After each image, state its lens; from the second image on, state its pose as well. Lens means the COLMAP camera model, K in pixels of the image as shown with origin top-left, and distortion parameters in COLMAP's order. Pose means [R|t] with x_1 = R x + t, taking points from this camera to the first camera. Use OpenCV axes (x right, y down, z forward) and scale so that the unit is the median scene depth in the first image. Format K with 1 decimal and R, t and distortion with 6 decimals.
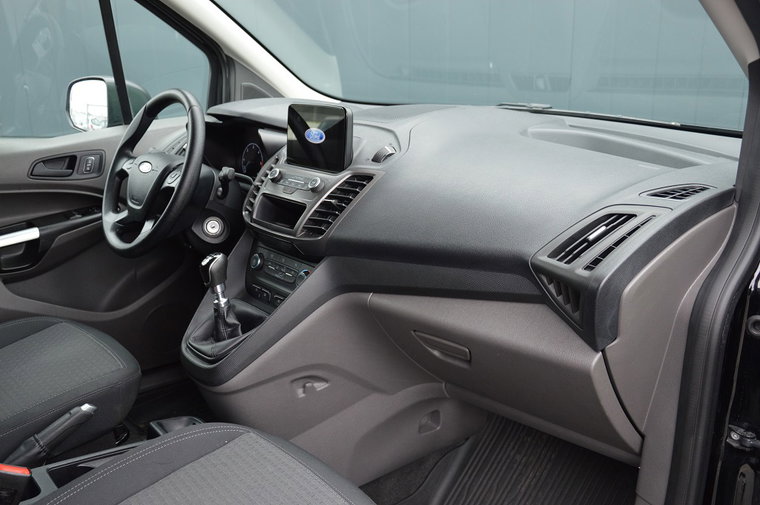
lens RADIAL K [[768.2, 0, 380.0], [0, 768.2, 252.5], [0, 0, 1]] dist [0.007437, 0.013501]
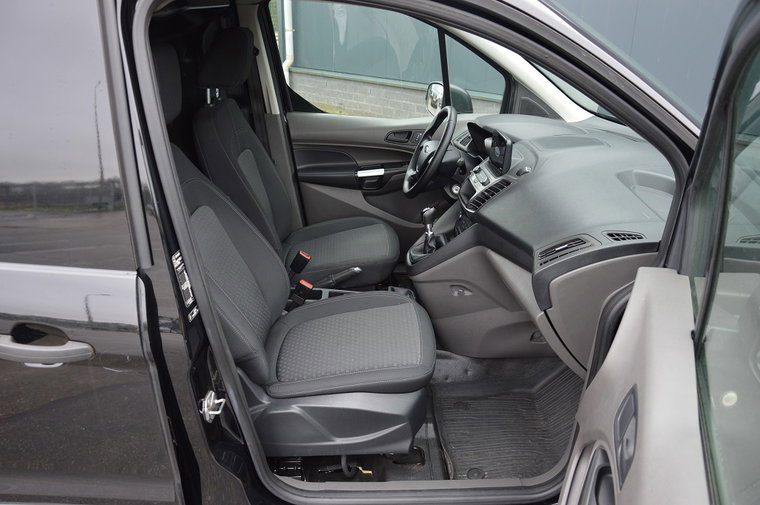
lens RADIAL K [[618.5, 0, 380.0], [0, 618.5, 252.5], [0, 0, 1]] dist [-0.006072, -0.000686]
pose [[0.807977, 0.253215, -0.532029, 0.437471], [-0.186514, 0.966429, 0.176710, -0.116063], [0.558914, -0.043547, 0.828081, -0.253681]]
